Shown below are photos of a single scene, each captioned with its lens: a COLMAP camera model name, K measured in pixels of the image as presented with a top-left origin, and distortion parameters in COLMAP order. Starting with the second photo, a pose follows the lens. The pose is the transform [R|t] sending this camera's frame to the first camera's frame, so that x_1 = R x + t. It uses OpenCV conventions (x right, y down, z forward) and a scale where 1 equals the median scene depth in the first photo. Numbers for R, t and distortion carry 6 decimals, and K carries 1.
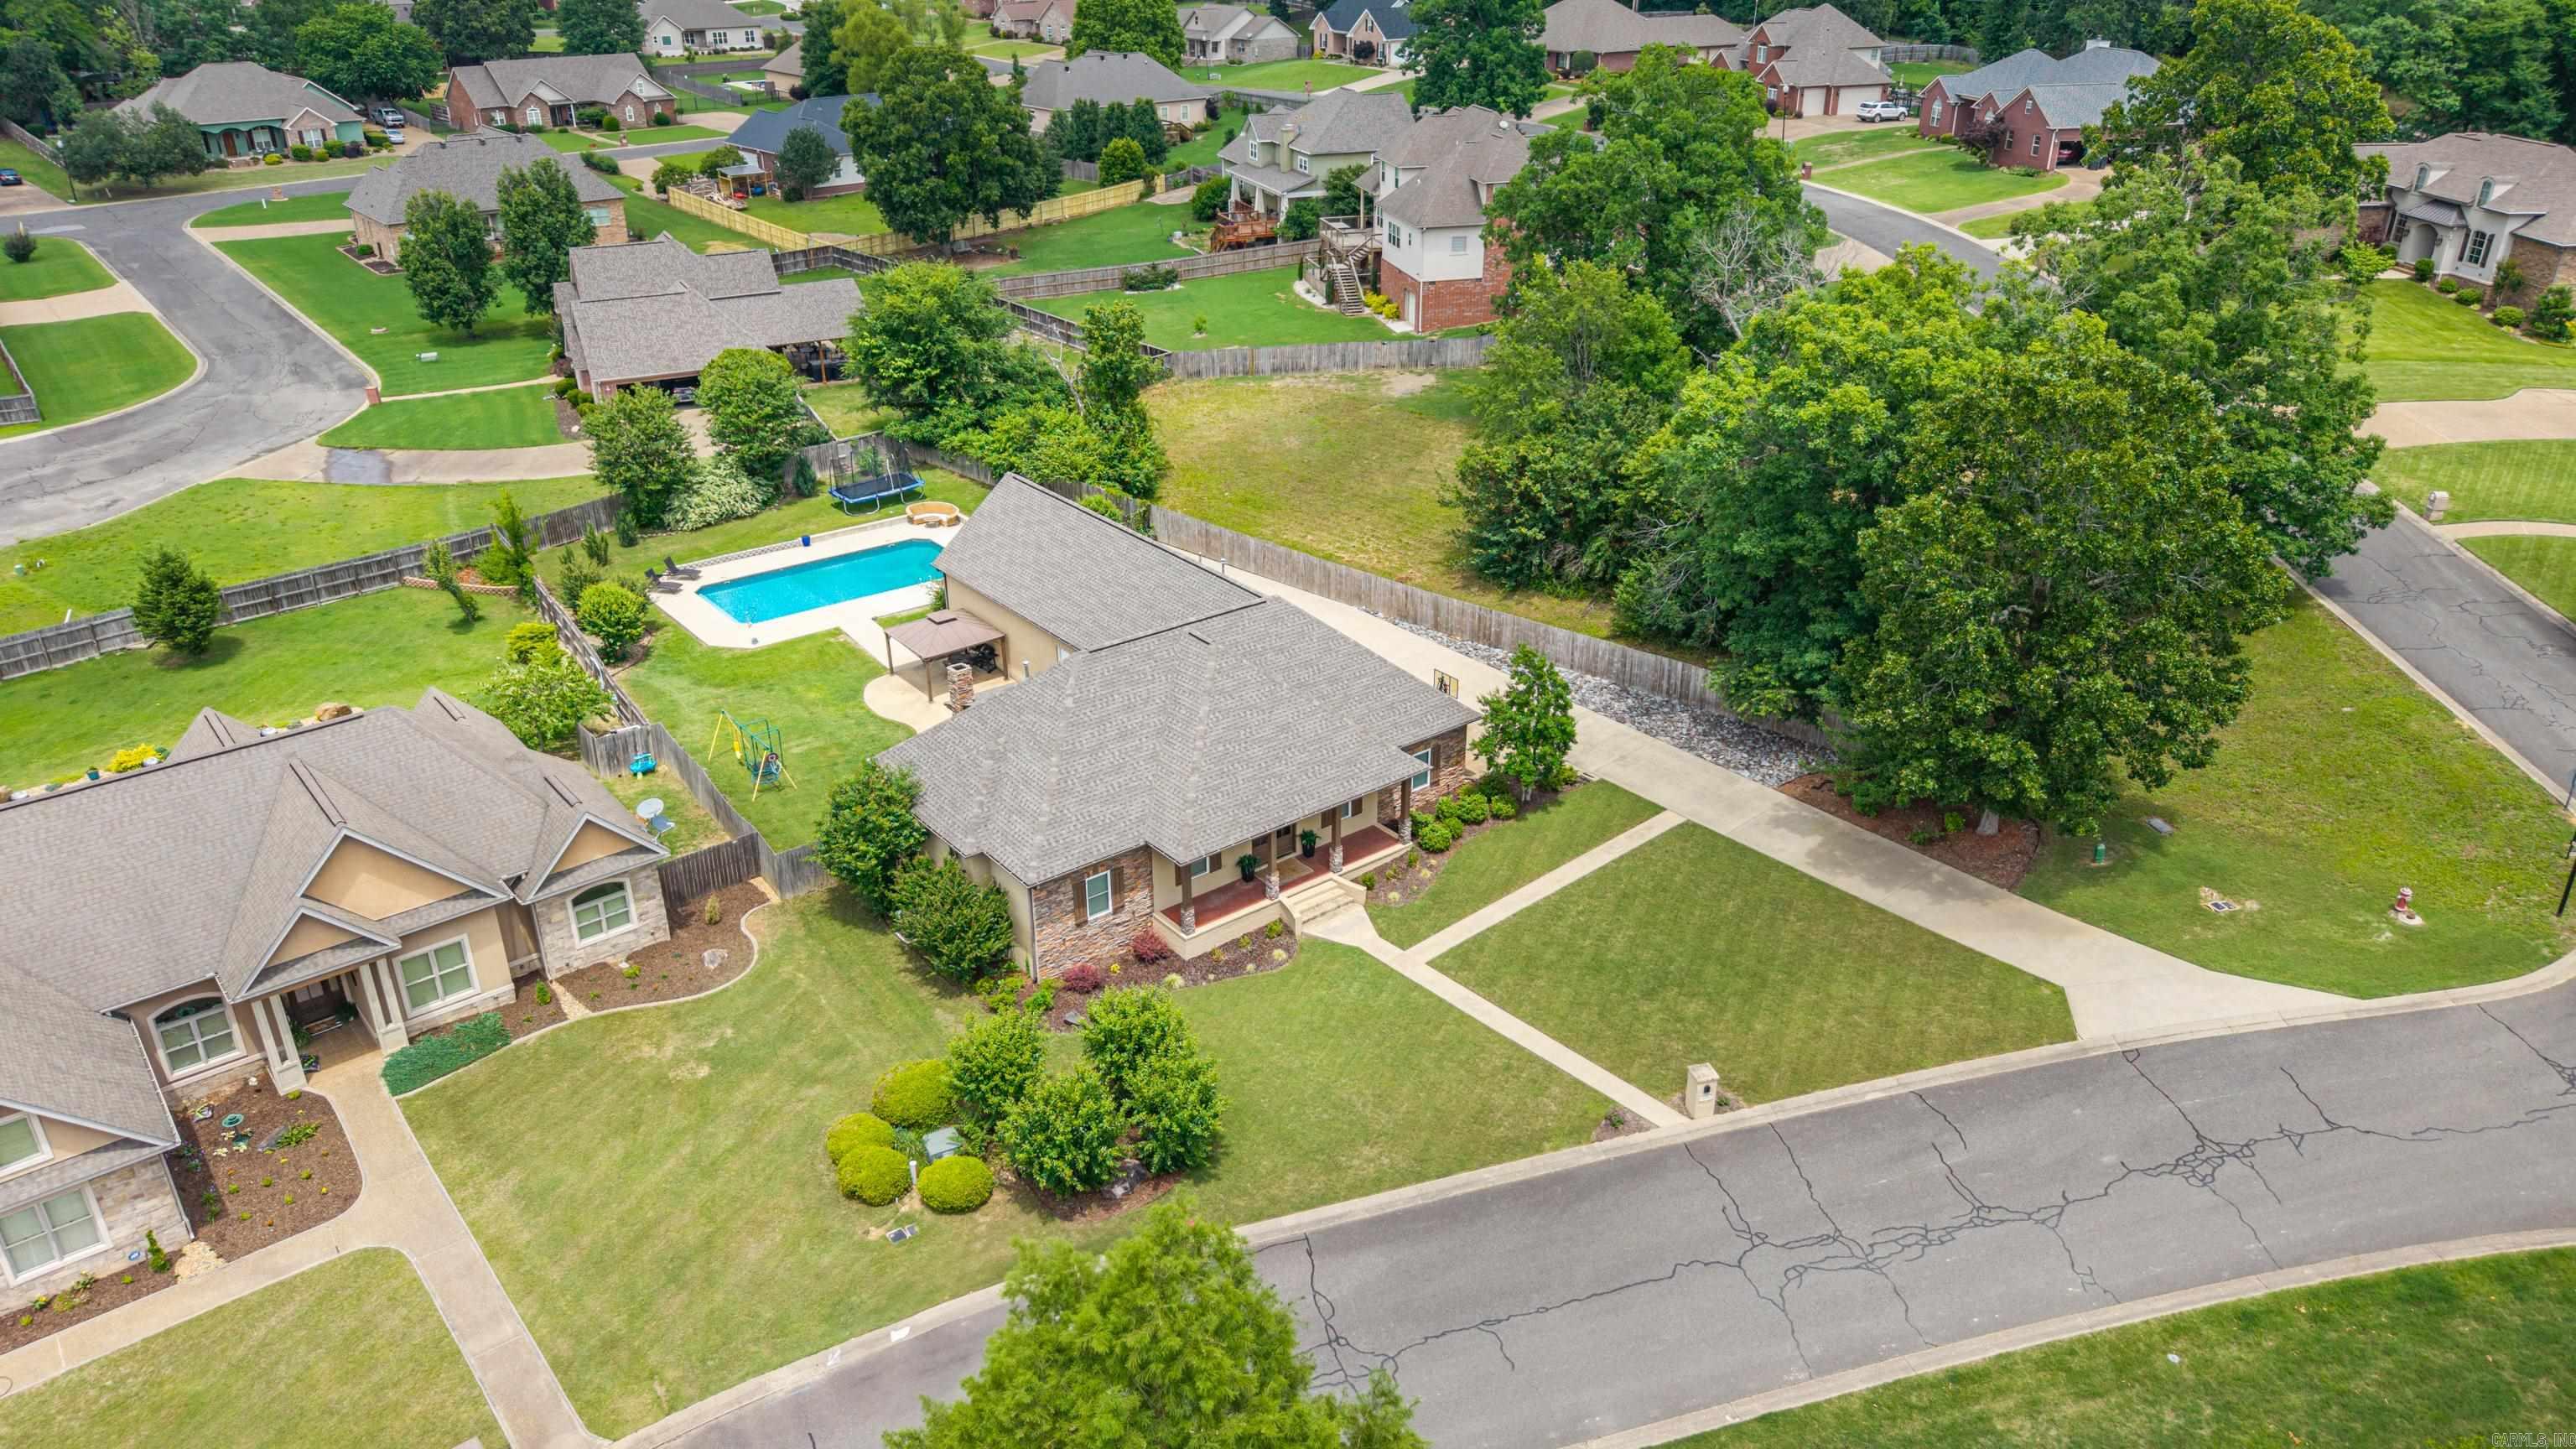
lens RADIAL K [[1740.9, 0, 1288.0], [0, 1740.9, 724.5], [0, 0, 1]] dist [0.026317, -0.032598]
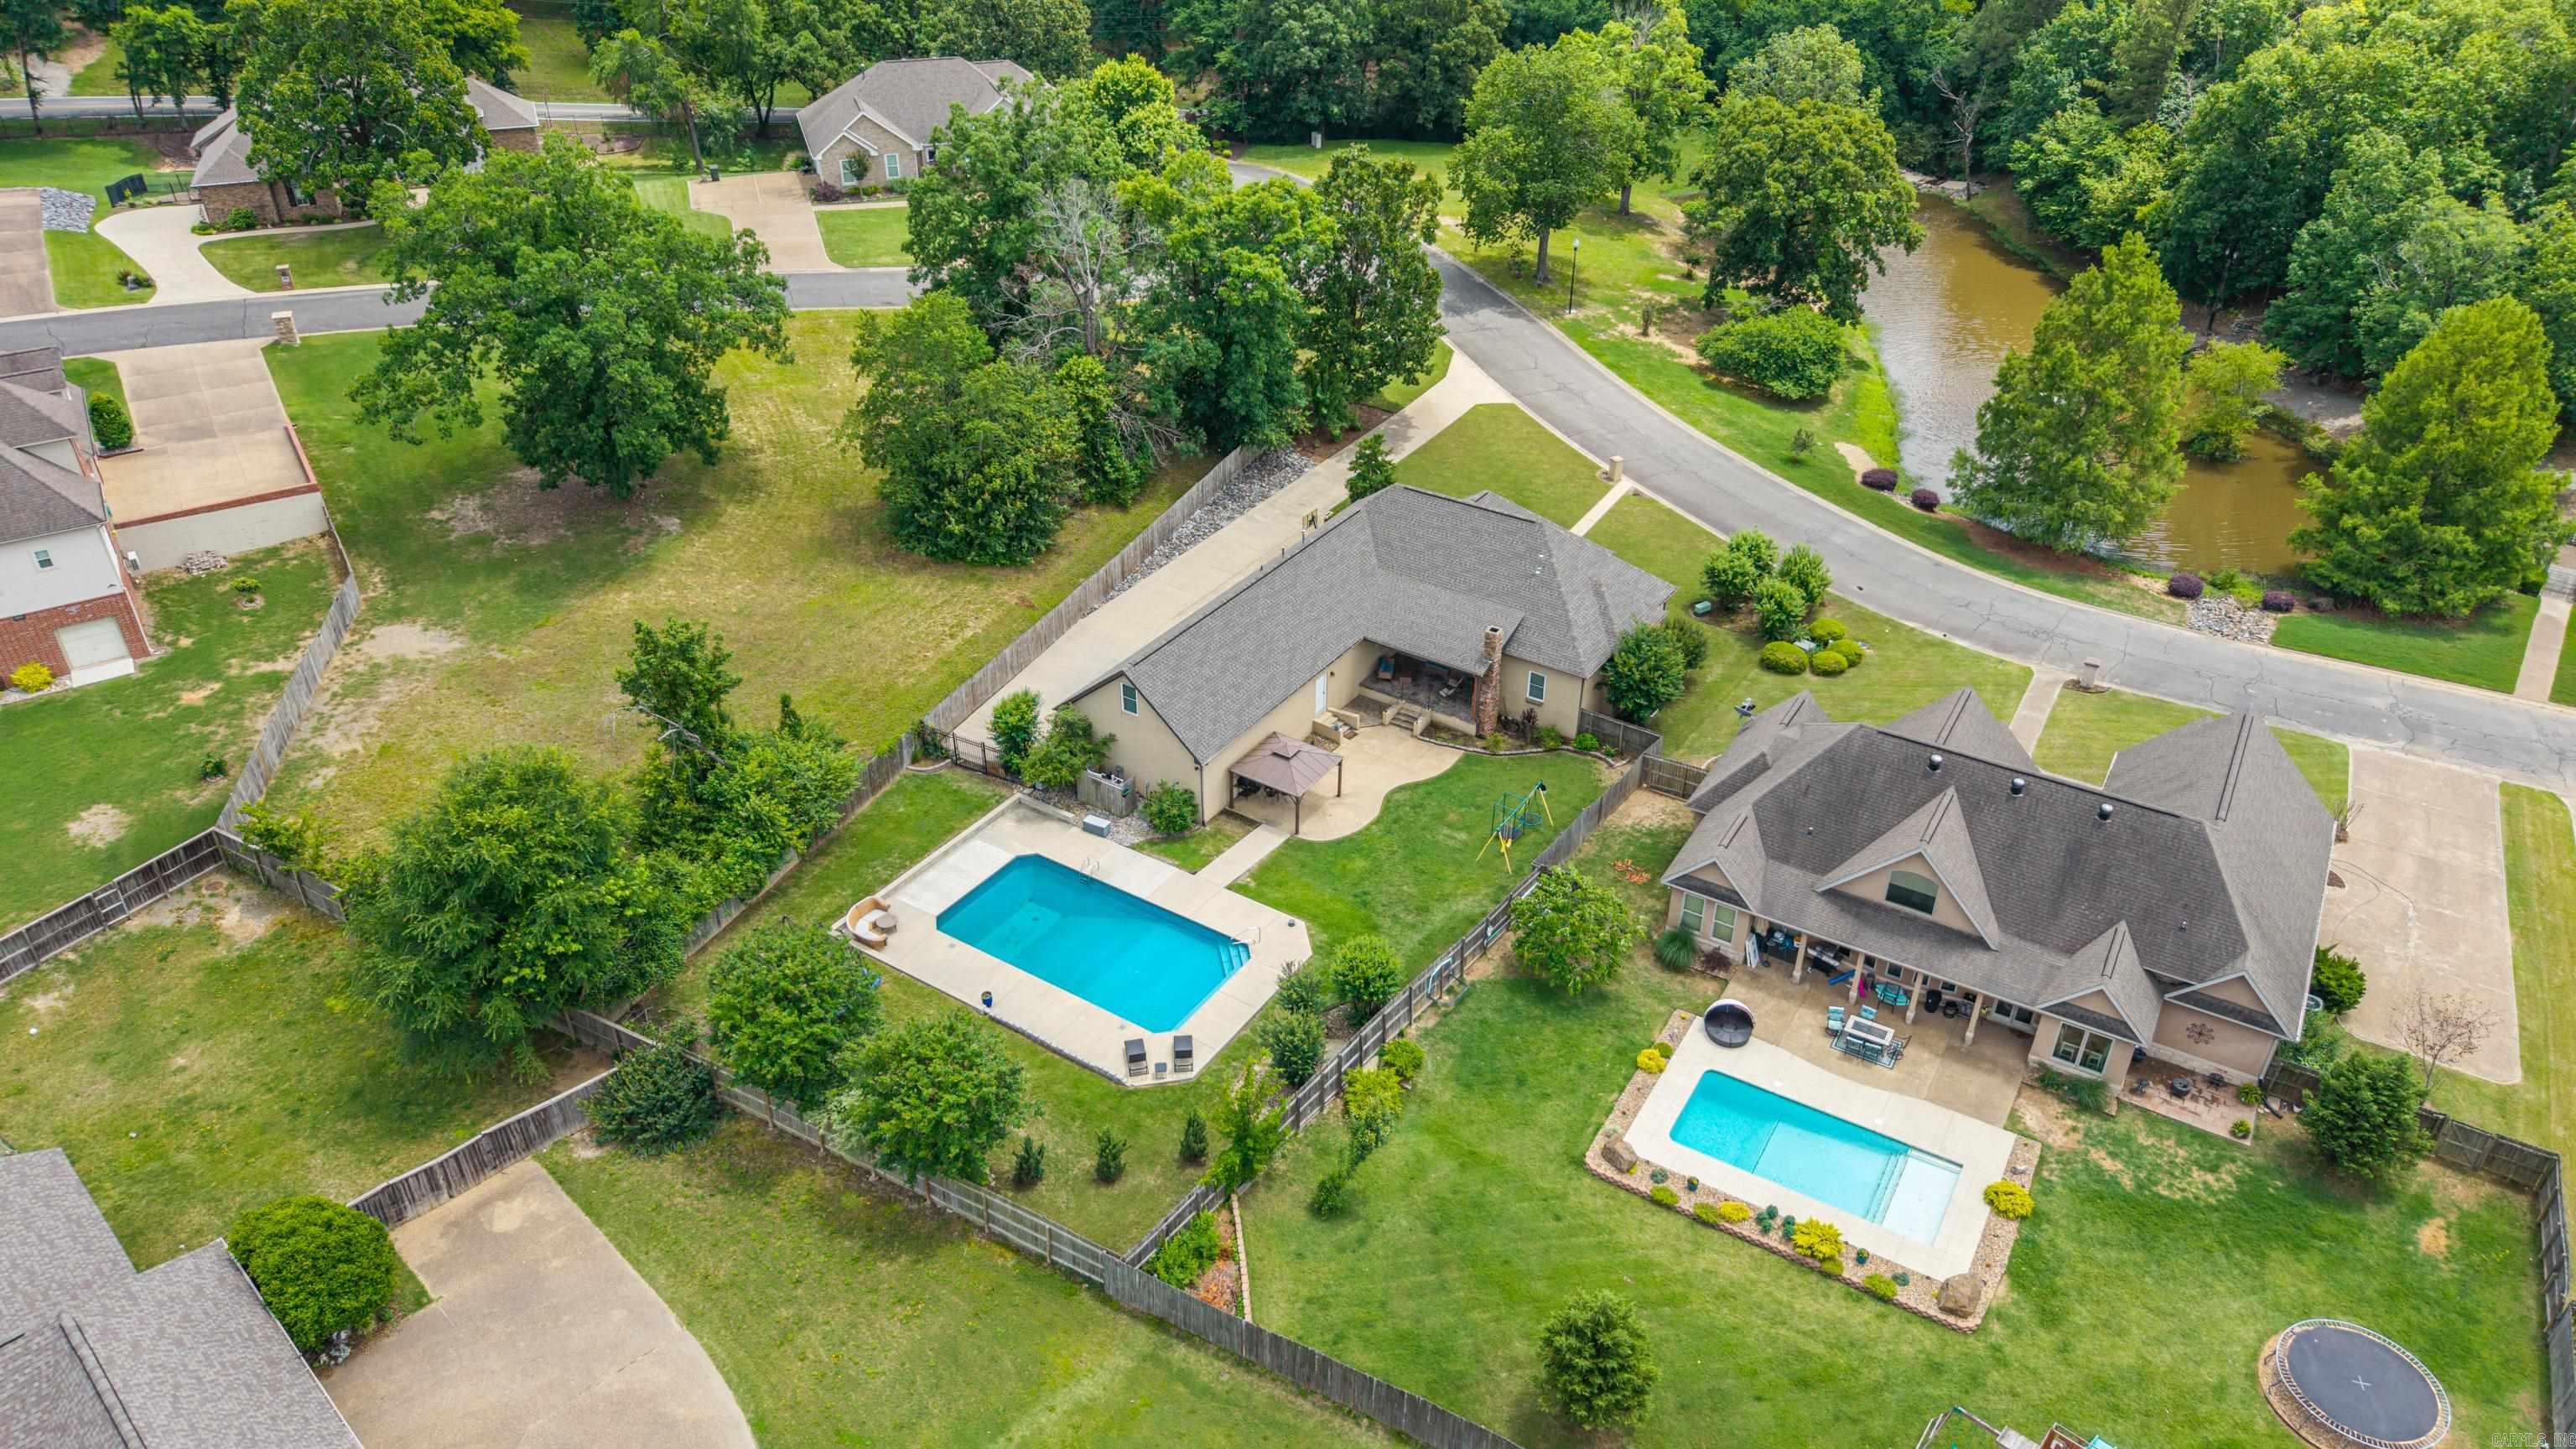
lens RADIAL K [[1740.9, 0, 1288.0], [0, 1740.9, 724.5], [0, 0, 1]] dist [0.026317, -0.032598]
pose [[-0.318753, -0.502428, 0.803718, -1.323595], [0.410048, 0.691397, 0.594837, -0.885950], [-0.854551, 0.519169, -0.014365, 1.286943]]
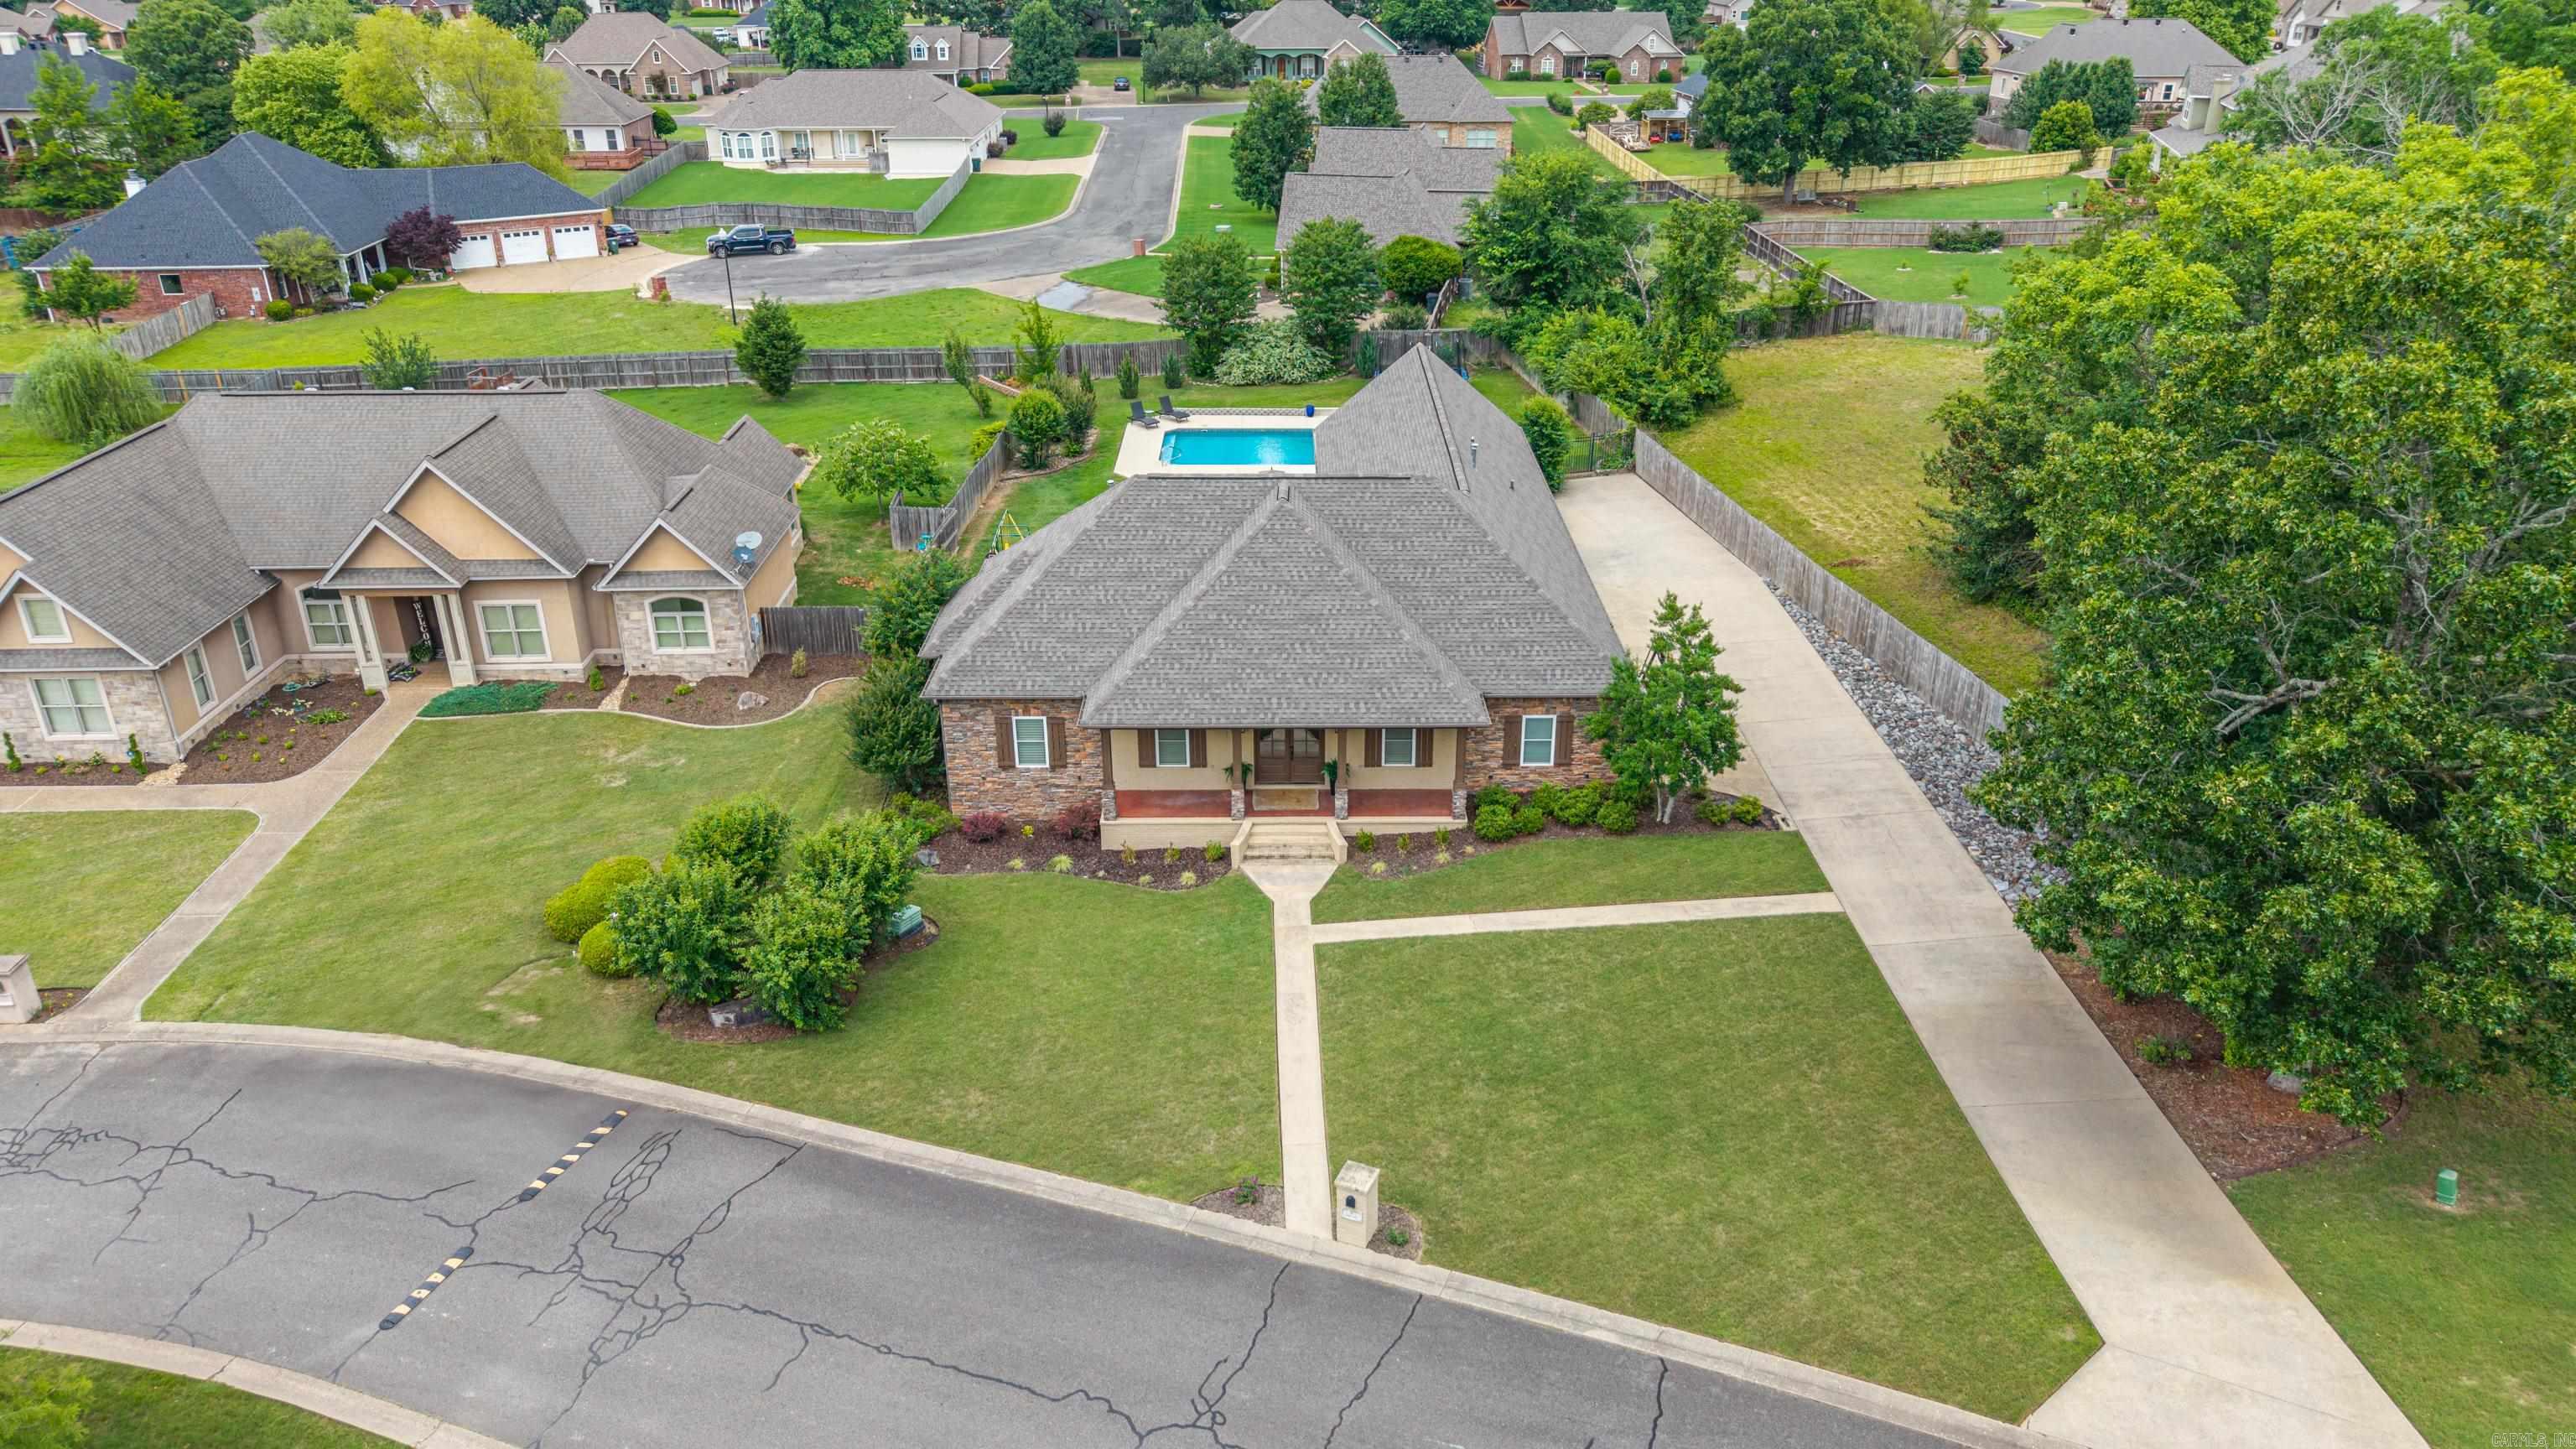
lens RADIAL K [[1740.9, 0, 1288.0], [0, 1740.9, 724.5], [0, 0, 1]] dist [0.026317, -0.032598]
pose [[0.786616, 0.261815, -0.559185, 0.439787], [-0.272510, 0.959881, 0.066079, -0.000451], [0.554051, 0.100405, 0.826405, 0.346693]]
